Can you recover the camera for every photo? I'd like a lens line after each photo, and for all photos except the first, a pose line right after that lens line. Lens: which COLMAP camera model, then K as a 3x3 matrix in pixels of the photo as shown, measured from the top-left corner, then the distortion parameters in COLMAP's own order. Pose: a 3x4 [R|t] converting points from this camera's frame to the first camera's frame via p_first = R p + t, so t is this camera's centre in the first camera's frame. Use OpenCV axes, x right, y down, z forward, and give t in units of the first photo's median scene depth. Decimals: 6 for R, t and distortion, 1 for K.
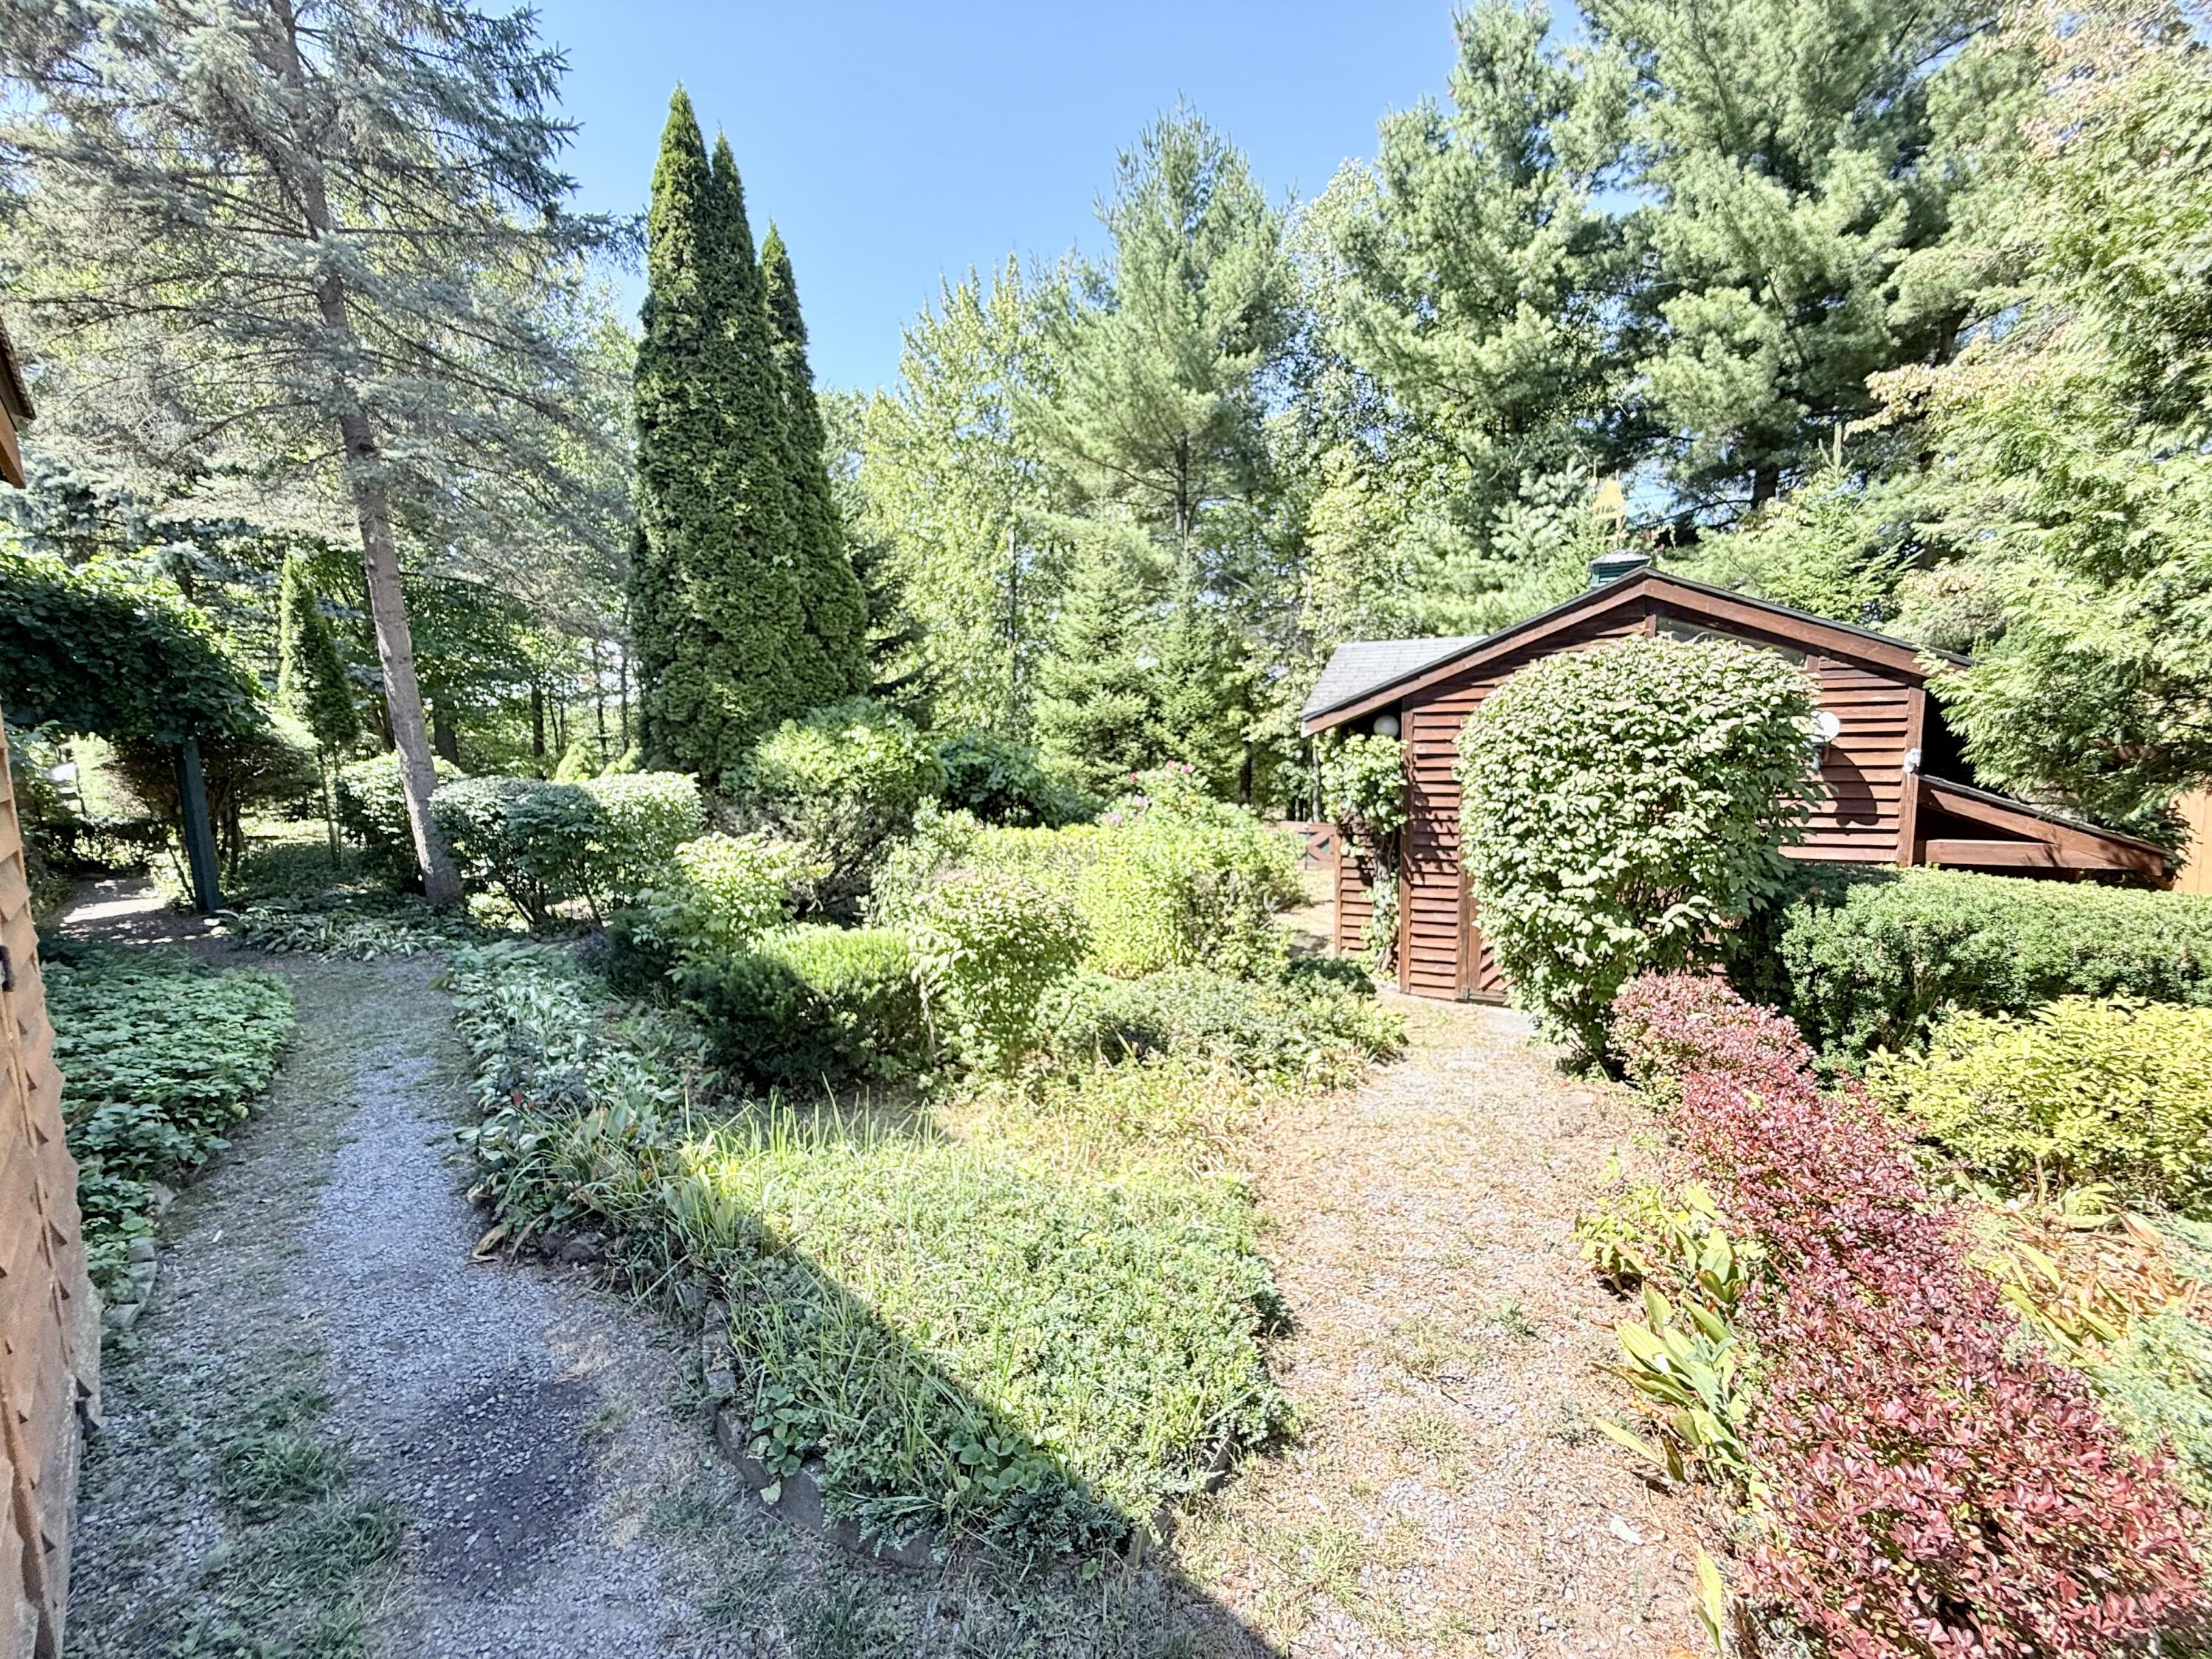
lens RADIAL K [[876.7, 0, 1101.0], [0, 876.7, 838.9], [0, 0, 1]] dist [-0.001729, -0.000081]
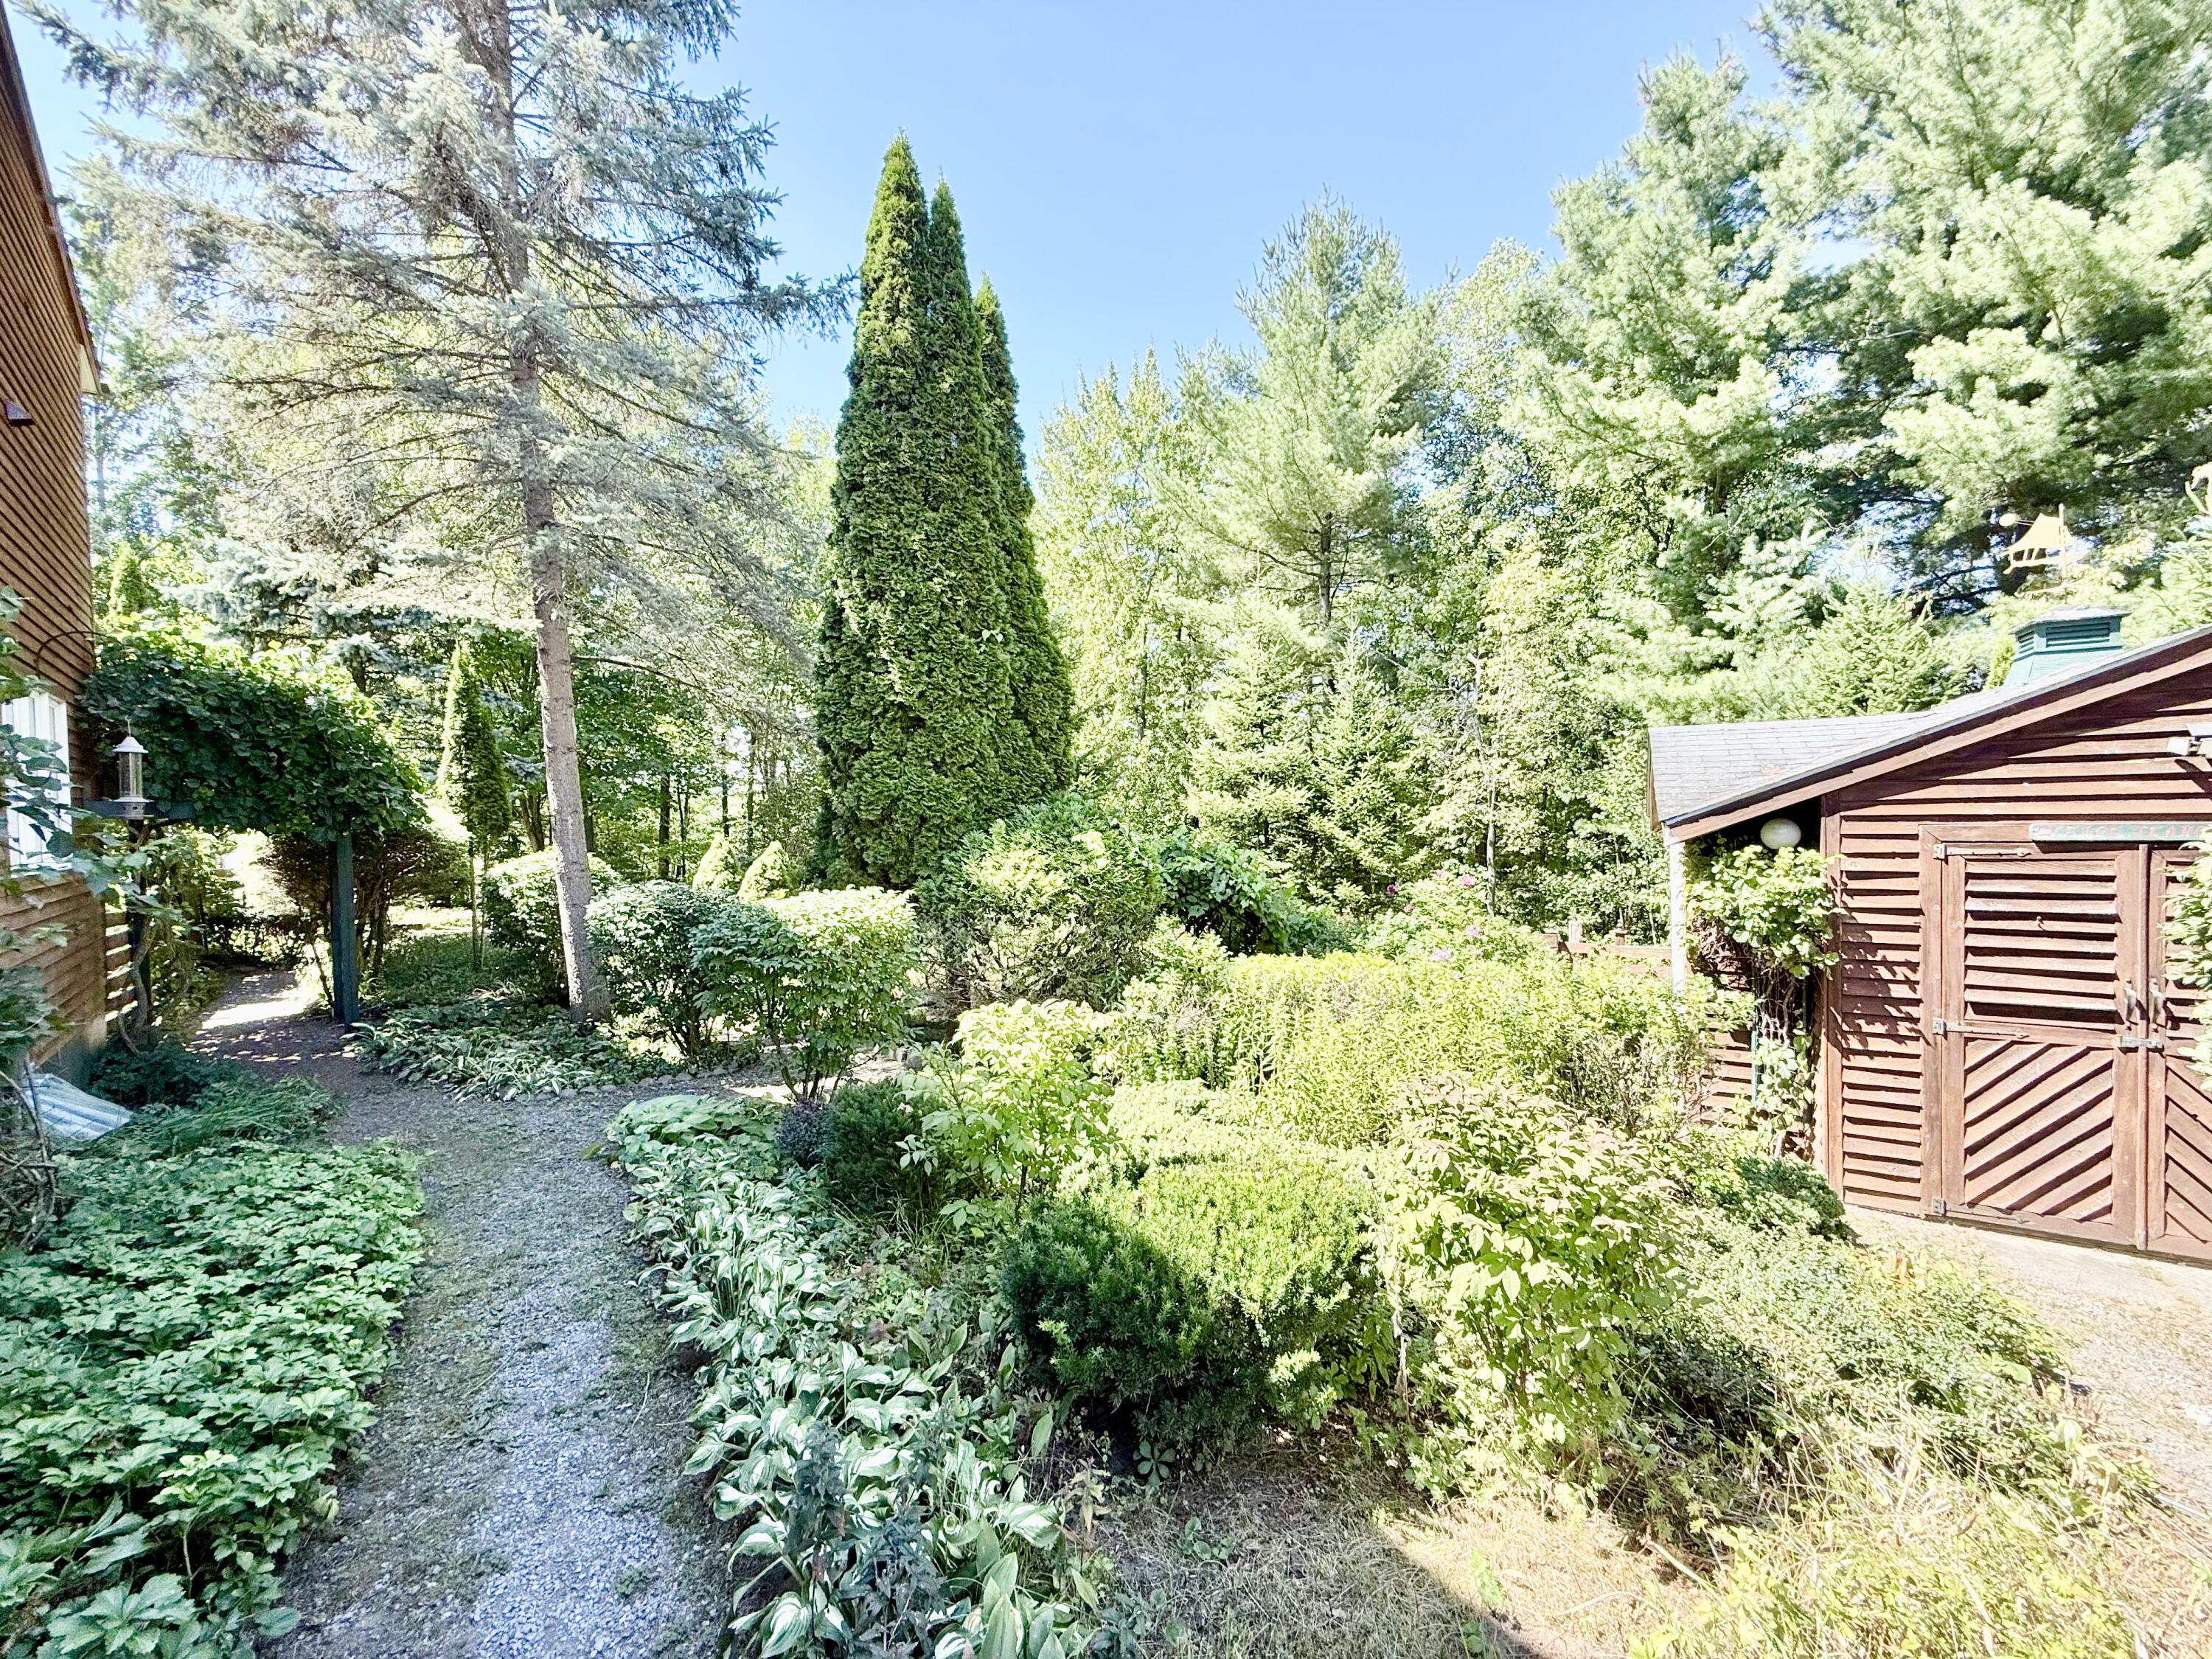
lens RADIAL K [[876.7, 0, 1101.3], [0, 876.7, 840.6], [0, 0, 1]] dist [-0.001729, -0.000081]
pose [[0.995267, 0.007375, -0.096903, -0.150847], [-0.016724, 0.995238, -0.096024, -0.031806], [0.095733, 0.097190, 0.990651, 0.155494]]
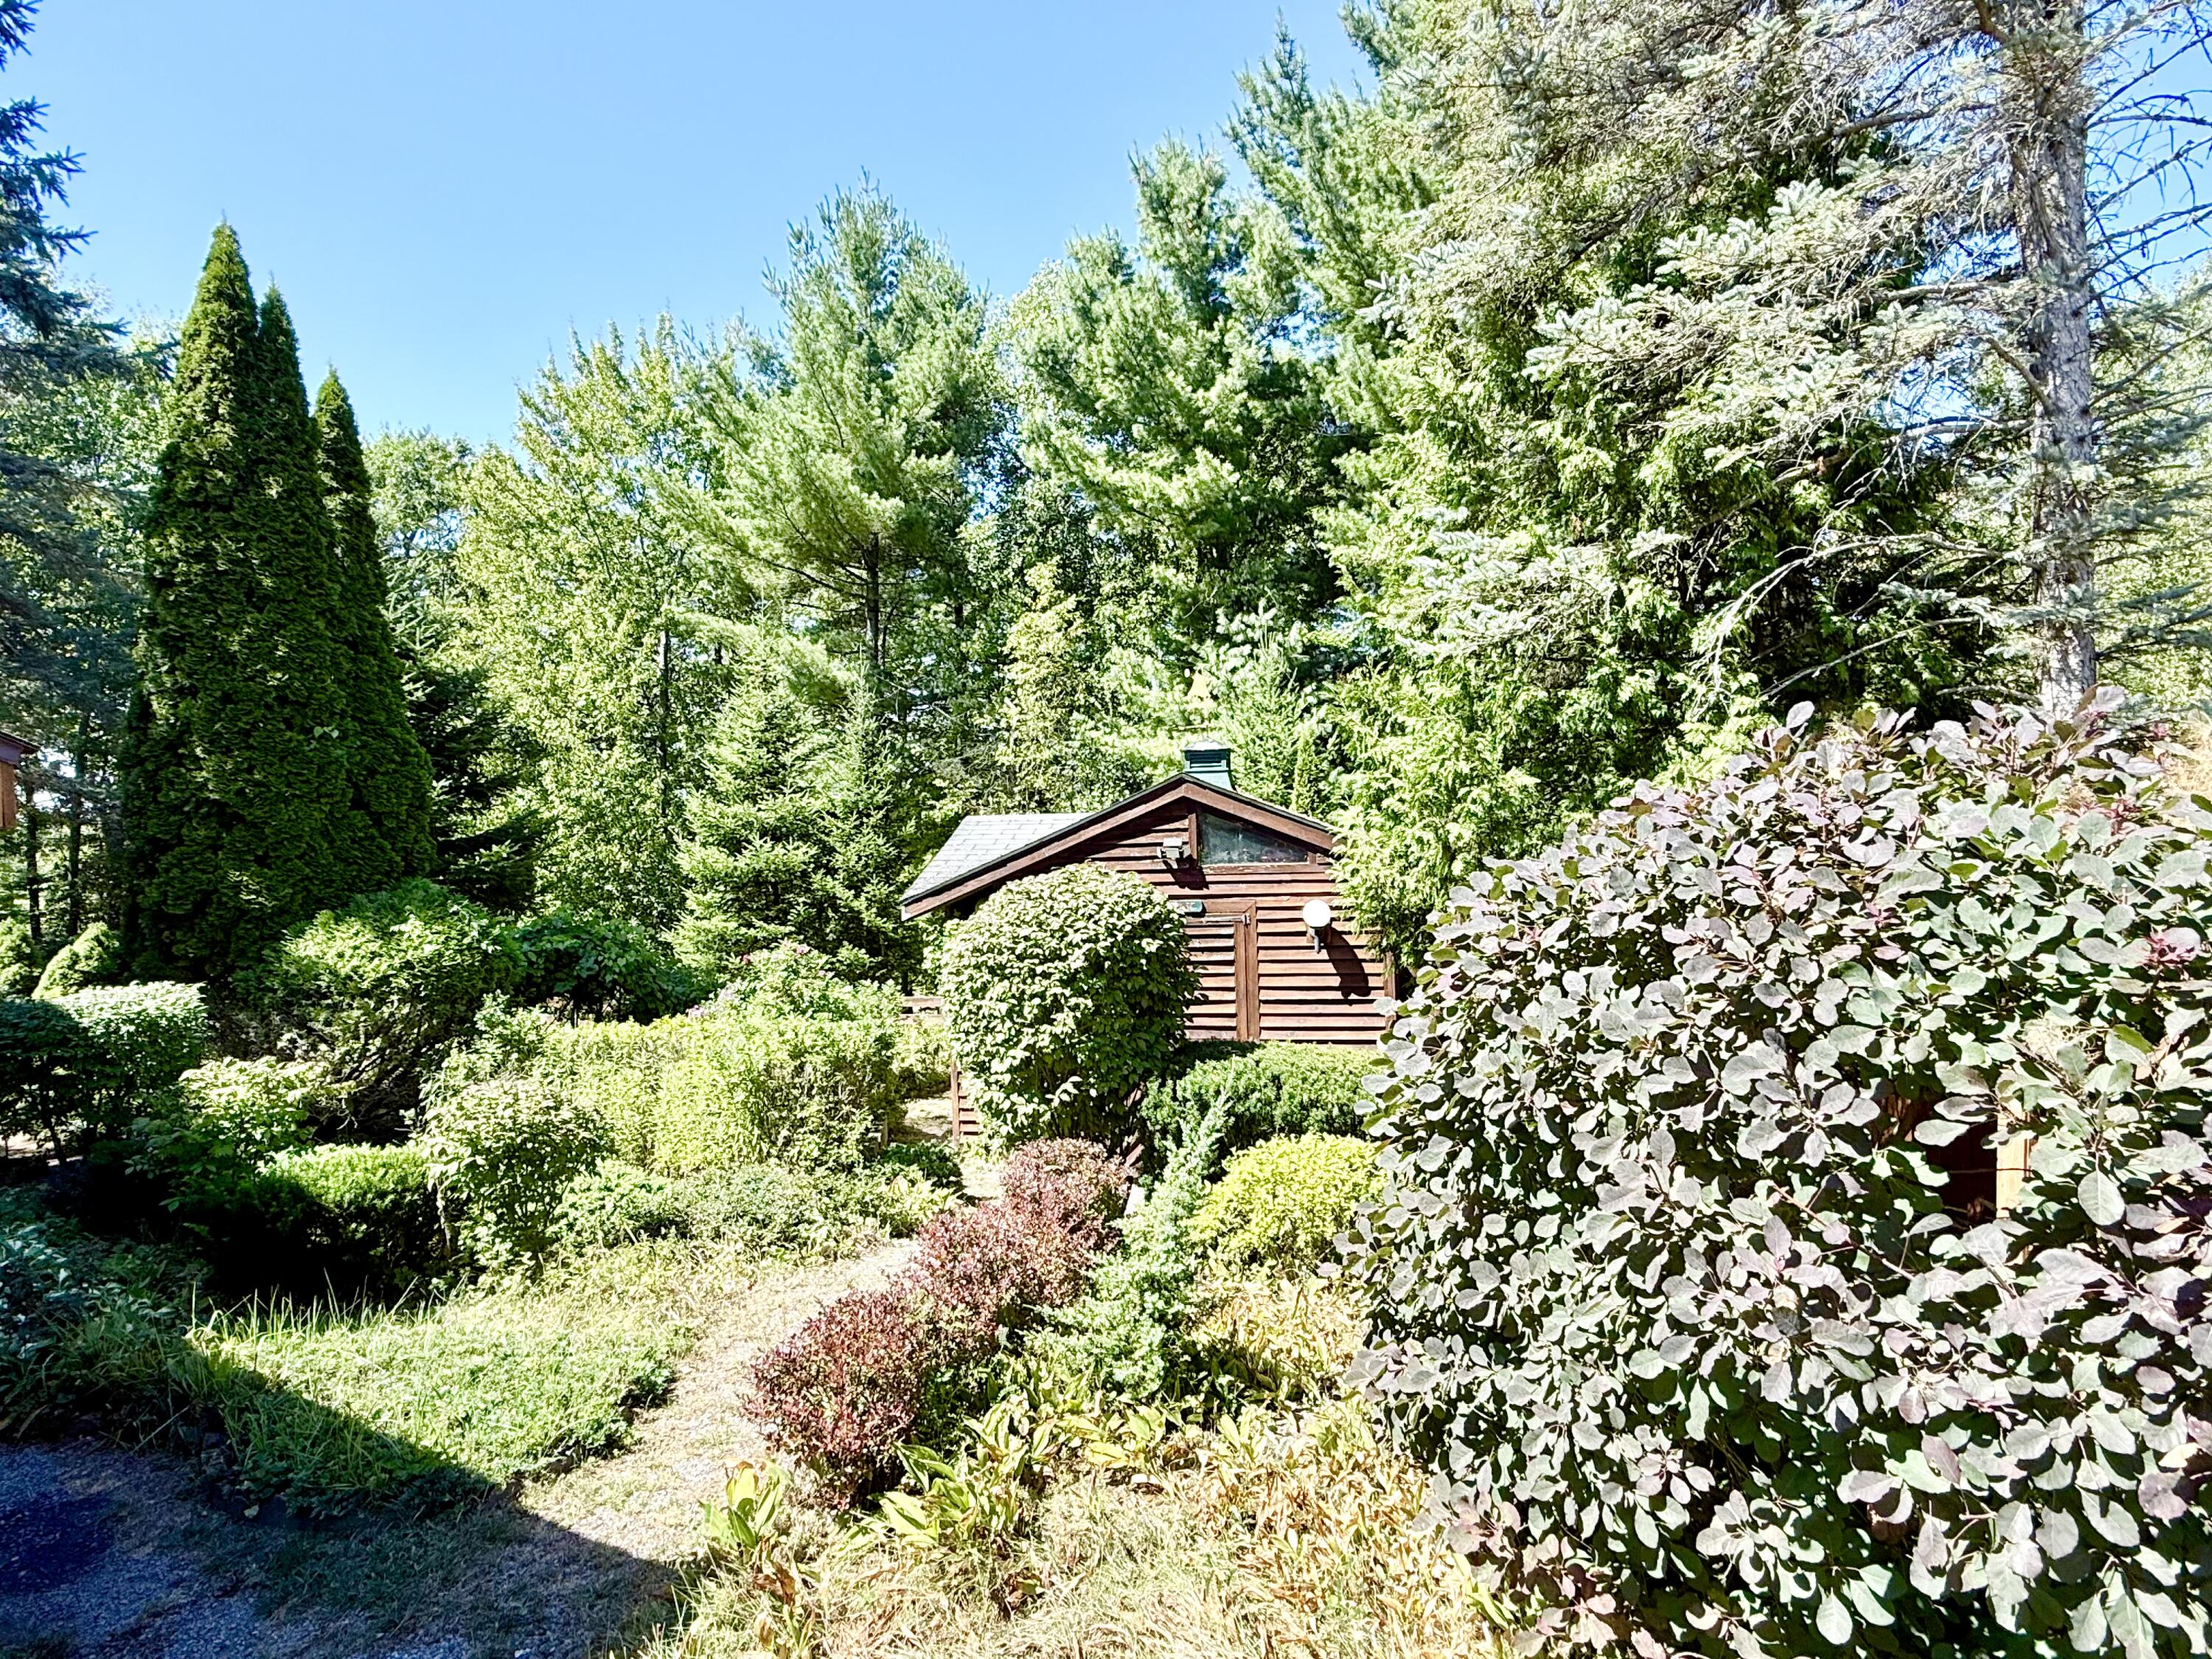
lens RADIAL K [[1154.9, 0, 1104.9], [0, 1154.9, 844.6], [0, 0, 1]] dist [0.001549, -0.001275]
pose [[0.971053, -0.005077, 0.238812, 0.112274], [0.036035, 0.991446, -0.125448, -0.022867], [-0.236132, 0.130422, 0.962929, -0.274048]]
